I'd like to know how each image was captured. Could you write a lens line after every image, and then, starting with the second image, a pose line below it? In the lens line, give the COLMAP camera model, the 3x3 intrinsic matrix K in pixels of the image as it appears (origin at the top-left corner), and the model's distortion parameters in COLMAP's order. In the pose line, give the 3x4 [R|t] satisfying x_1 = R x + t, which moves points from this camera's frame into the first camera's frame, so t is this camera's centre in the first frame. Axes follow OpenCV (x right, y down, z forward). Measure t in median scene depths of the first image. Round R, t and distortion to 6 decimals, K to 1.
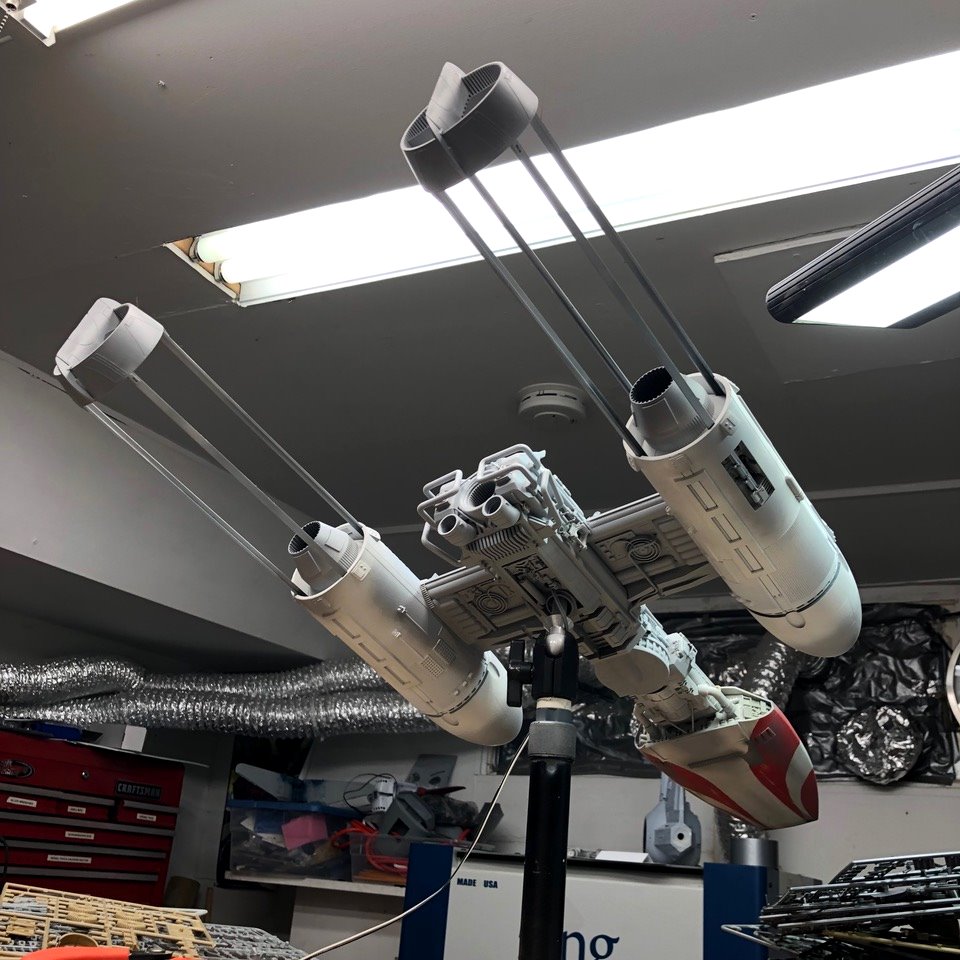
lens RADIAL K [[1051.7, 0, 497.3], [0, 1051.7, 473.9], [0, 0, 1]] dist [0.077090, 0.000000]
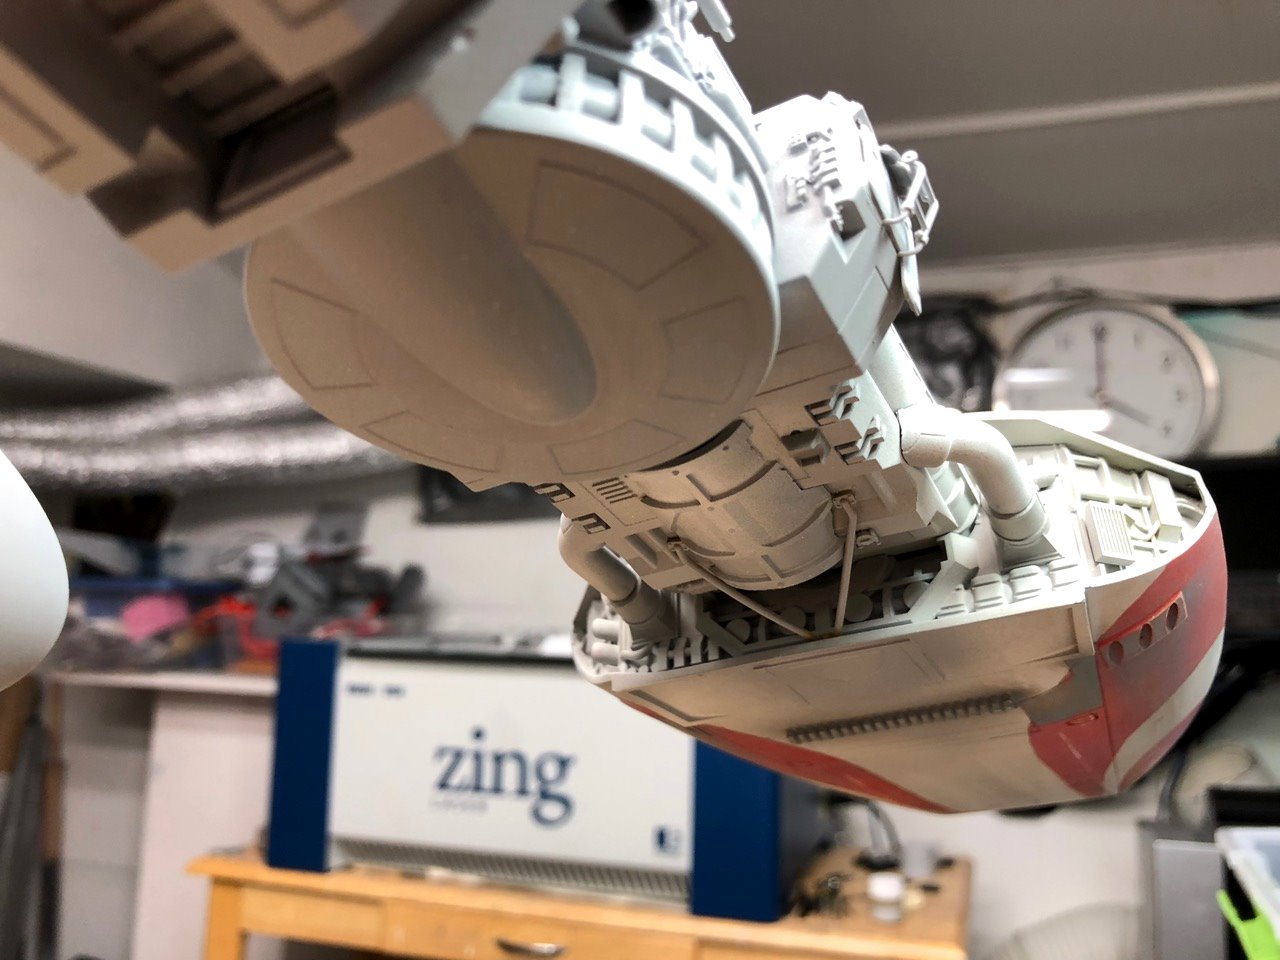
lens RADIAL K [[1072.7, 0, 646.9], [0, 1072.7, 483.4], [0, 0, 1]] dist [-0.001998, 0.007786]
pose [[0.985612, -0.037950, 0.164708, 0.120622], [-0.006612, 0.965065, 0.261925, 0.169787], [-0.168894, -0.259246, 0.950929, 0.860427]]
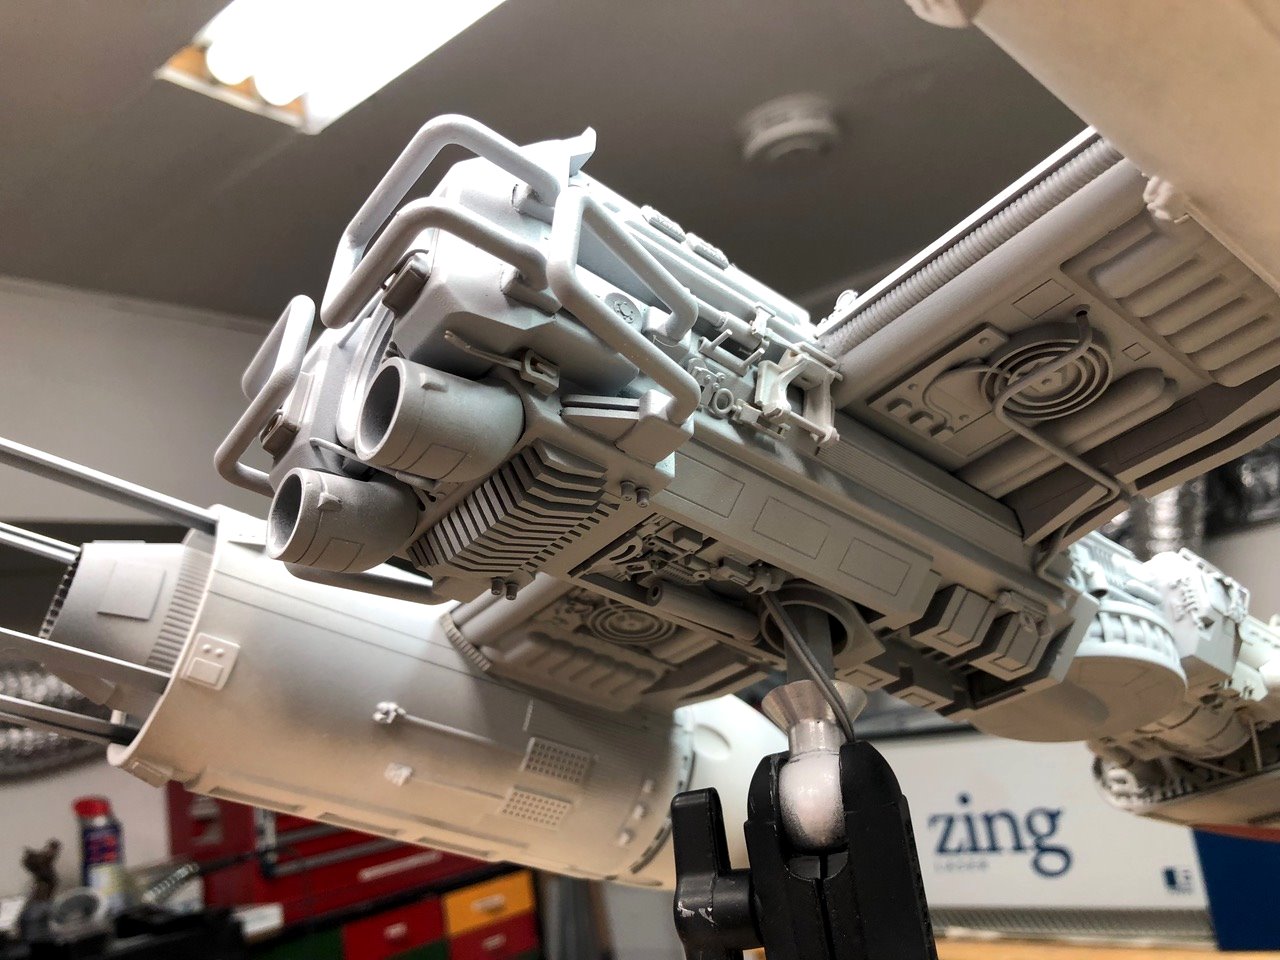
lens RADIAL K [[1072.7, 0, 646.9], [0, 1072.7, 467.3], [0, 0, 1]] dist [-0.001998, 0.007786]
pose [[0.948795, -0.262786, -0.175305, 0.076376], [0.289533, 0.945355, 0.149914, 0.020285], [0.126330, -0.192994, 0.973033, 0.655136]]
